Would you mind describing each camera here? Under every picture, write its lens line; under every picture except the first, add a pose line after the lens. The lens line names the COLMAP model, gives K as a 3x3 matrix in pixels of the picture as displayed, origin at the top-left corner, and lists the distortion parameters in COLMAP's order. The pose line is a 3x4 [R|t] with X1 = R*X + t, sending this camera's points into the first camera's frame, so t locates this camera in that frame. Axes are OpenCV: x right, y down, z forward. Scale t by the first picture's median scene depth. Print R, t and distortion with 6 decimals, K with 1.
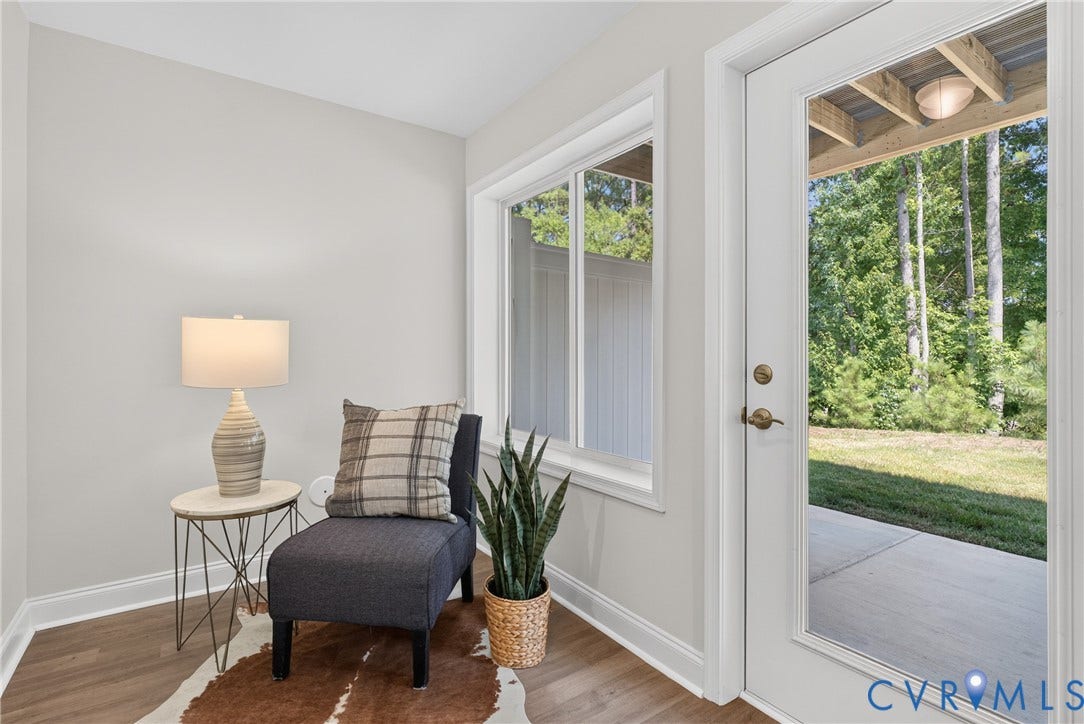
lens RADIAL K [[509.8, 0, 541.7], [0, 509.8, 359.0], [0, 0, 1]] dist [-0.003157, -0.000306]
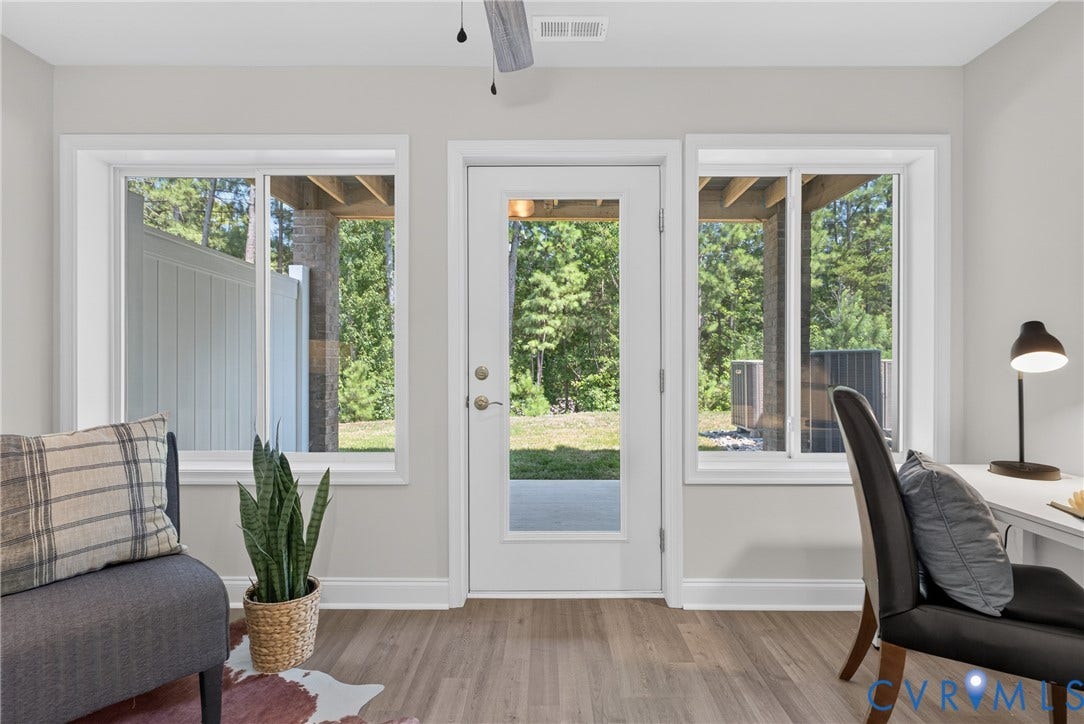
lens RADIAL K [[486.7, 0, 542.0], [0, 486.7, 362.0], [0, 0, 1]] dist [-0.000326, -0.000488]
pose [[0.576407, -0.003145, 0.817156, -0.500530], [0.004949, 0.999988, 0.000358, -0.002364], [-0.817147, 0.003838, 0.576416, 0.025288]]
